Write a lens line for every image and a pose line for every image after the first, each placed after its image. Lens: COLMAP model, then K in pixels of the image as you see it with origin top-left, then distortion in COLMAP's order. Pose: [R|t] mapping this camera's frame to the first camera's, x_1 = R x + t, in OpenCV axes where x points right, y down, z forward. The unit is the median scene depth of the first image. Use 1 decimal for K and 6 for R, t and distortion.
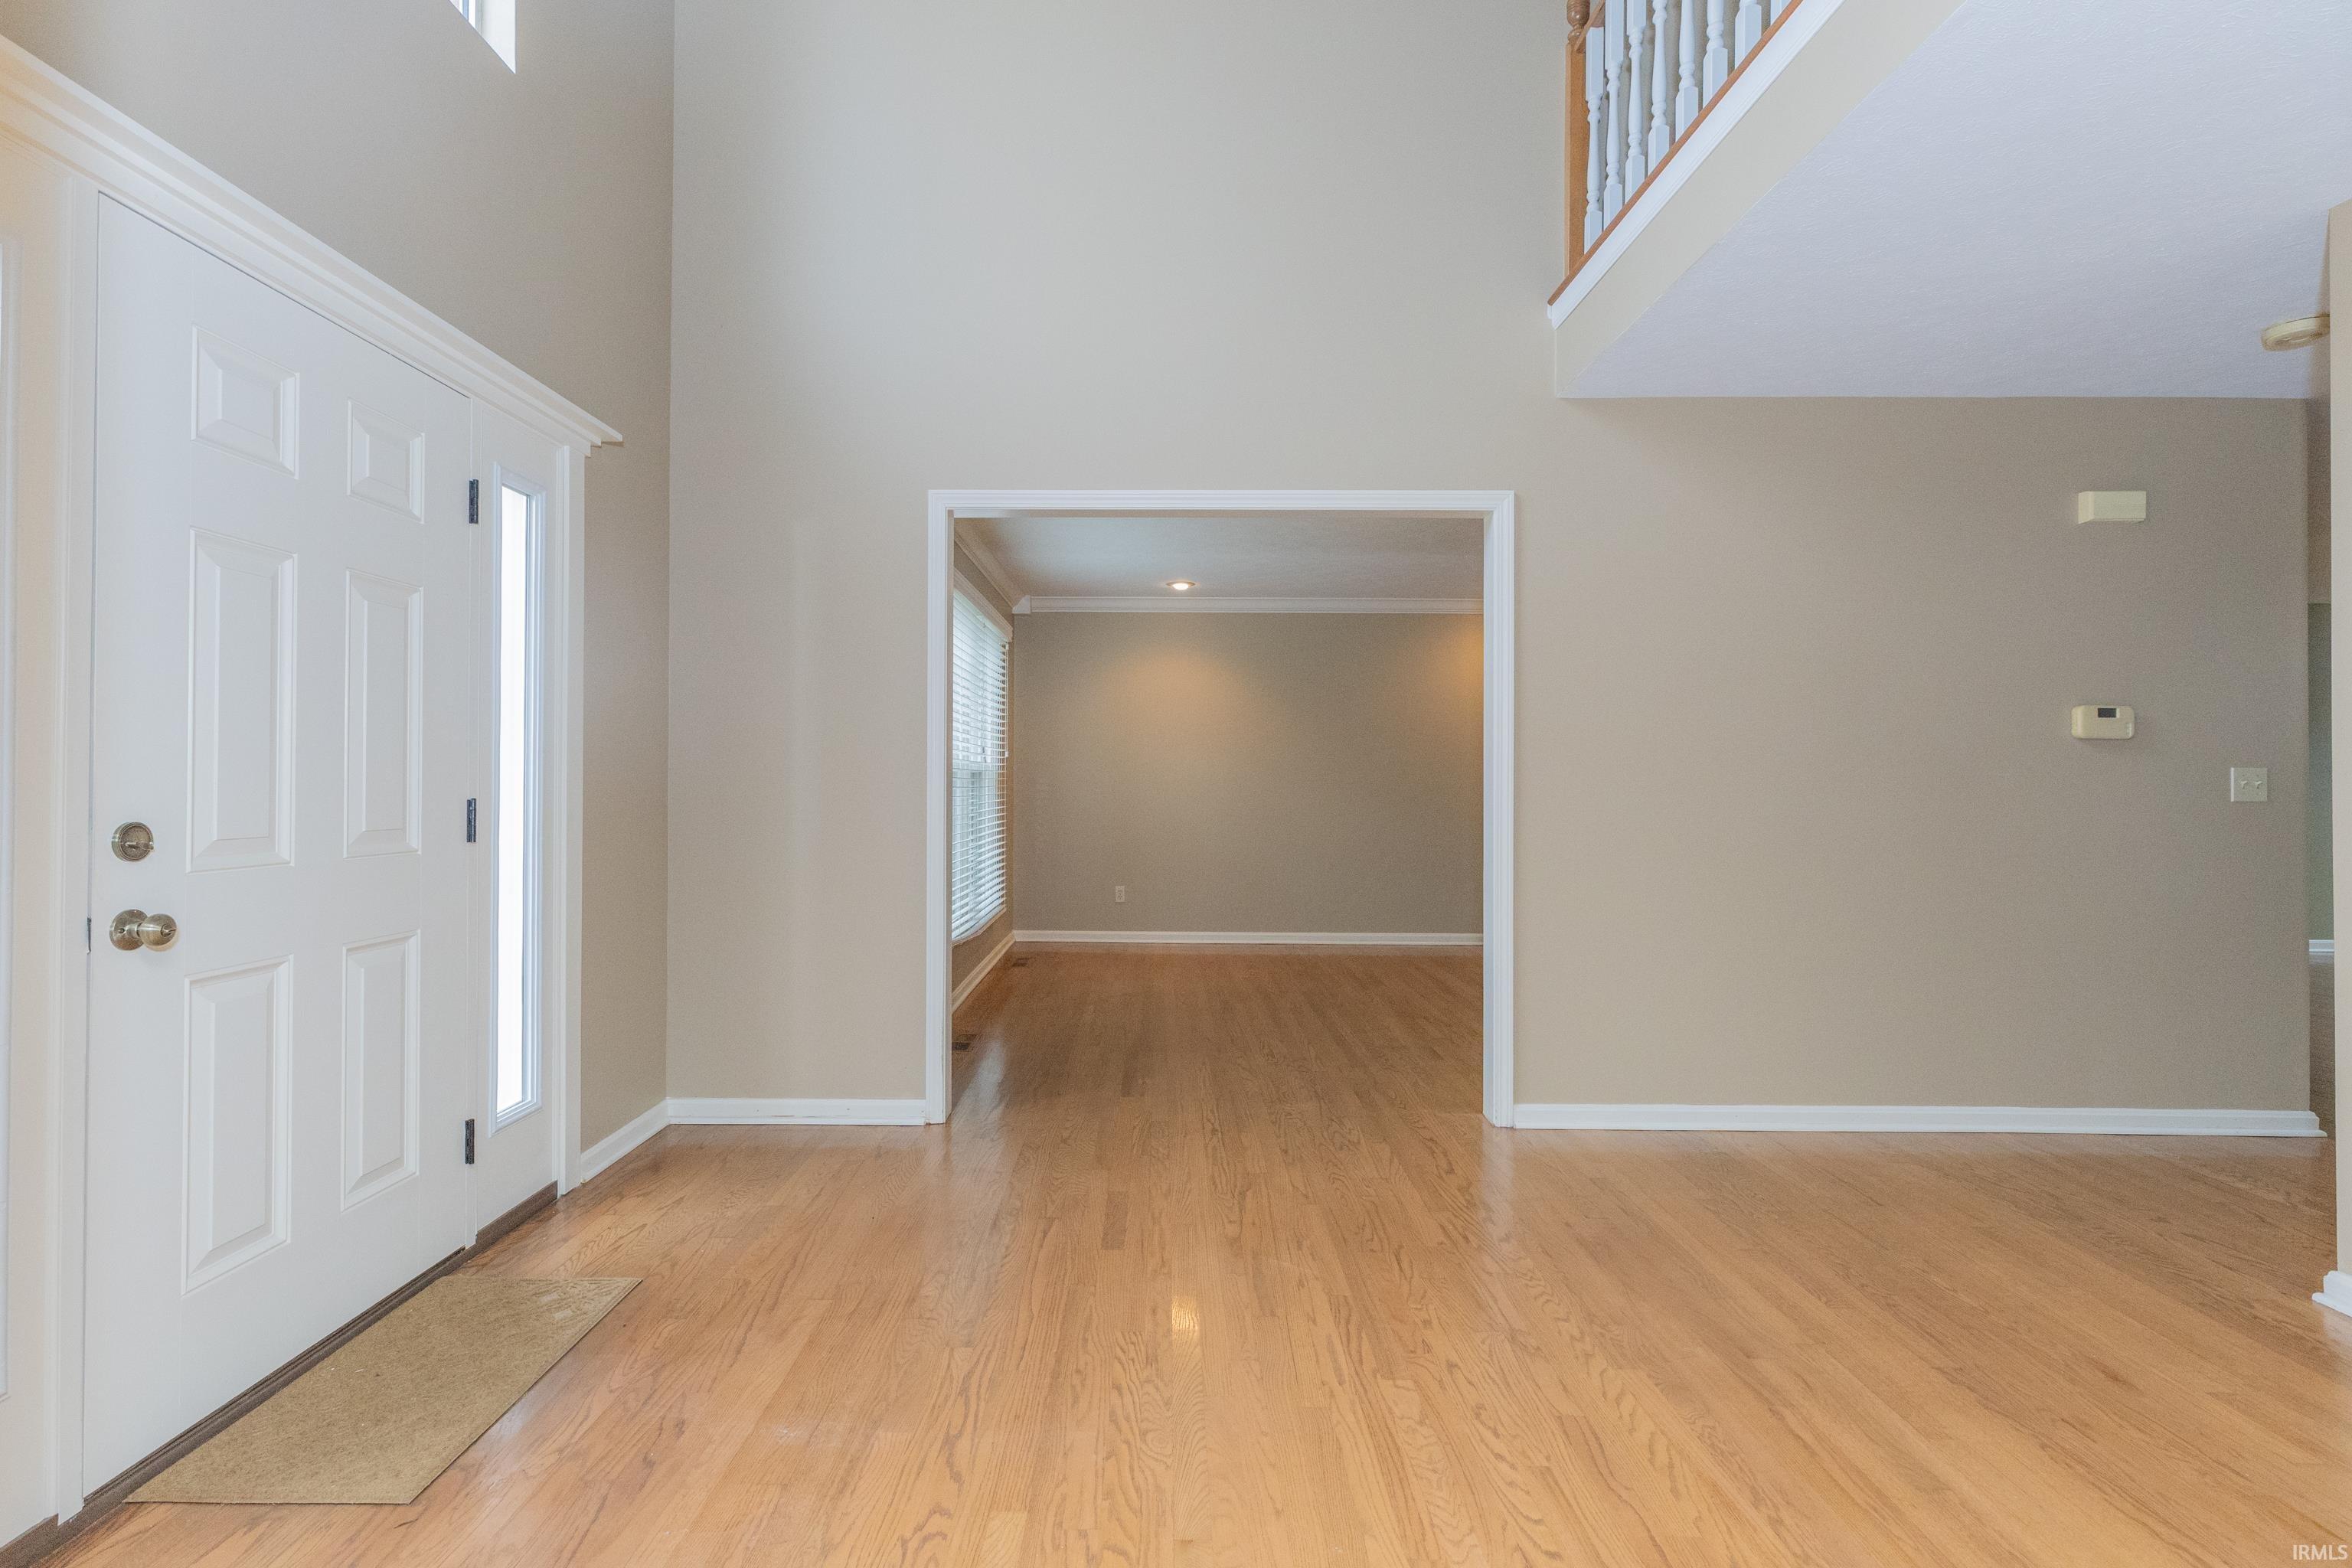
lens RADIAL K [[1079.1, 0, 1173.7], [0, 1079.1, 772.2], [0, 0, 1]] dist [0.002957, 0.000427]
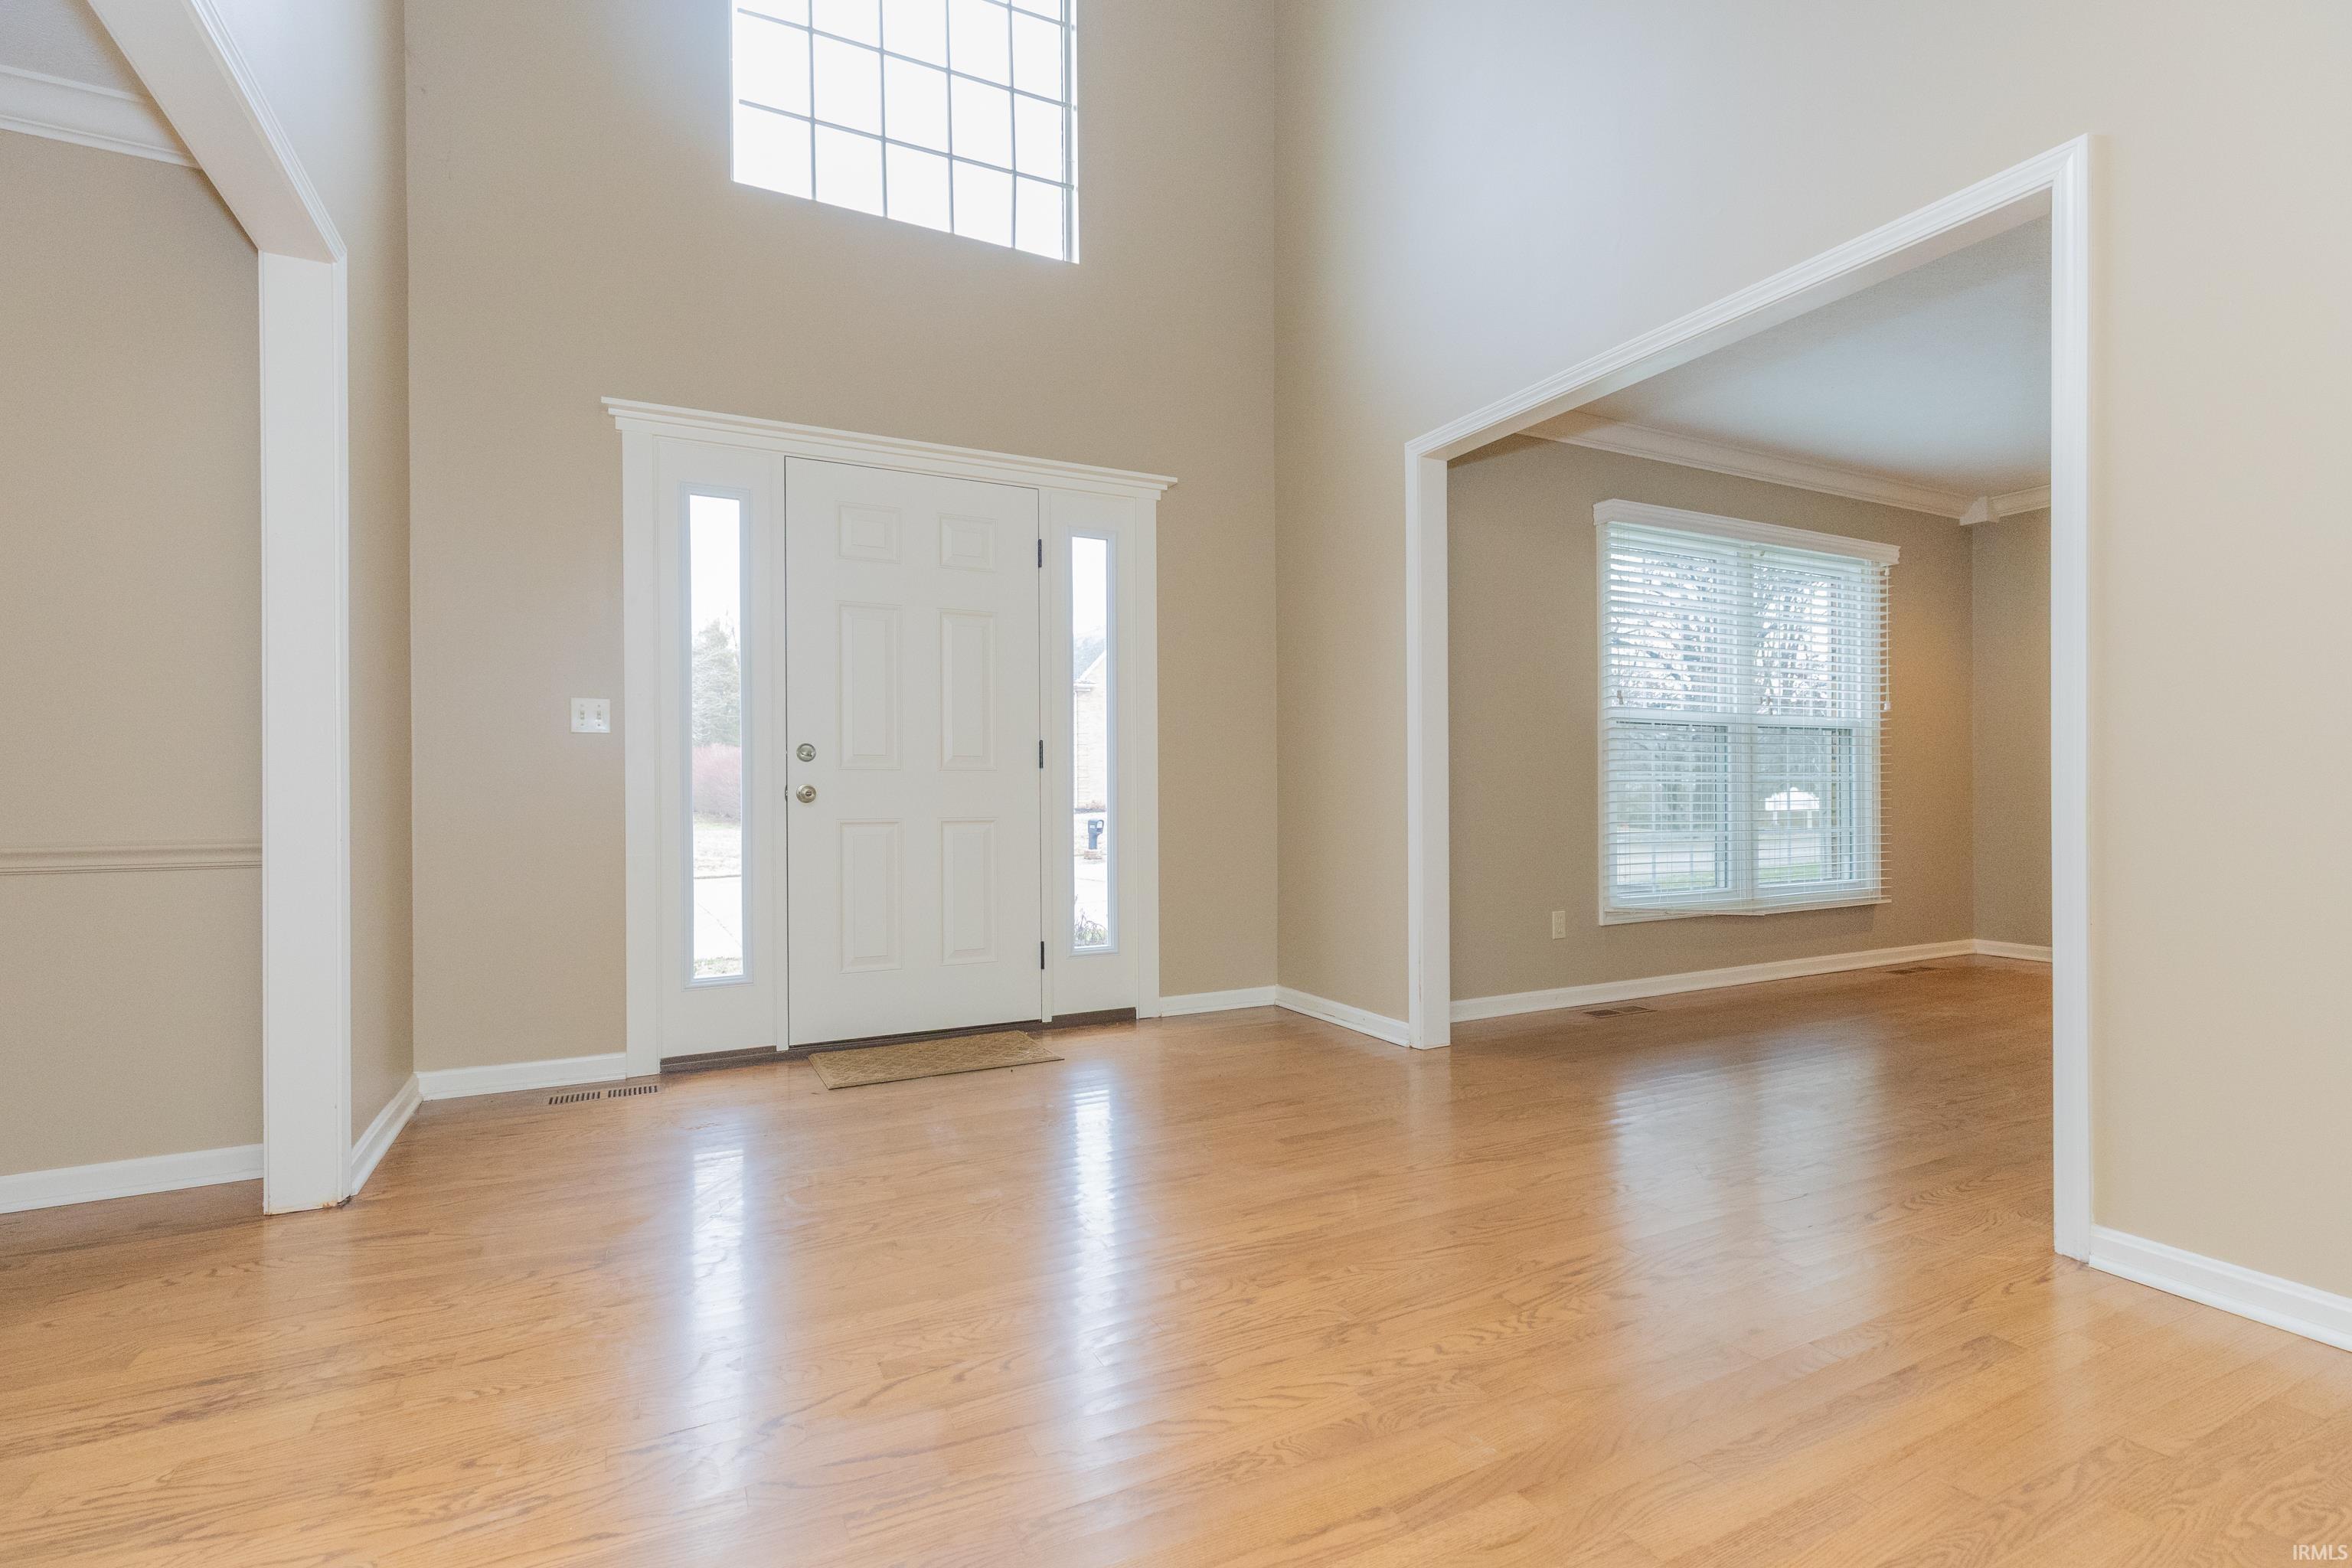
lens RADIAL K [[1079.1, 0, 1177.8], [0, 1079.1, 801.6], [0, 0, 1]] dist [0.002957, 0.000427]
pose [[0.456550, -0.001077, -0.889697, 0.953065], [0.017297, 0.999821, 0.007665, 0.116883], [0.889530, -0.018889, 0.456486, 0.504960]]
